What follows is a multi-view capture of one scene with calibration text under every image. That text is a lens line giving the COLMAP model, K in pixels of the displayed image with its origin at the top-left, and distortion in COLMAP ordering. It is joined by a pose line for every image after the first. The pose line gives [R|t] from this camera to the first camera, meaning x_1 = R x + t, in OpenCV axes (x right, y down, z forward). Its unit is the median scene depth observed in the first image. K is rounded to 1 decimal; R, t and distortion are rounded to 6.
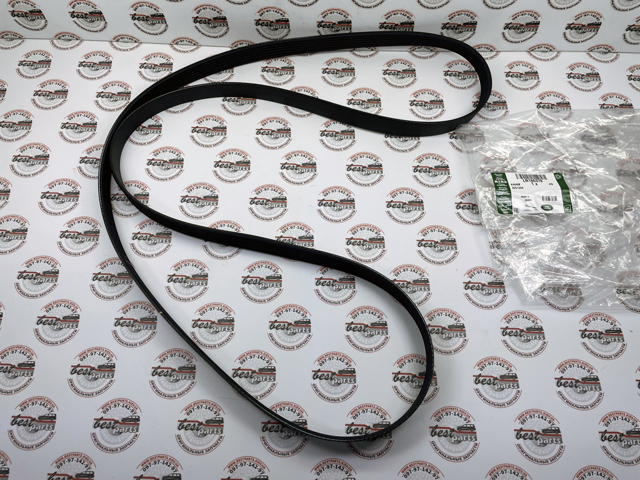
lens RADIAL K [[485.8, 0, 321.8], [0, 485.8, 237.7], [0, 0, 1]] dist [0.023704, -0.034856]
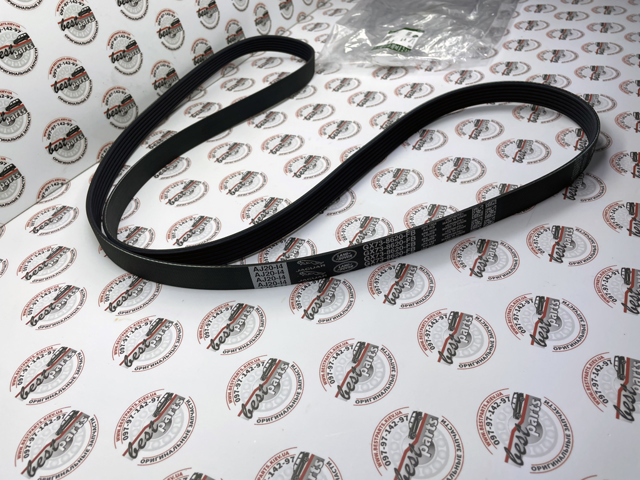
lens RADIAL K [[485.8, 0, 320.4], [0, 485.8, 240.8], [0, 0, 1]] dist [0.023704, -0.034856]
pose [[0.426906, -0.629077, 0.649626, -0.809239], [0.866198, 0.490786, -0.093968, 0.104523], [-0.259714, 0.602820, 0.754425, 0.435651]]
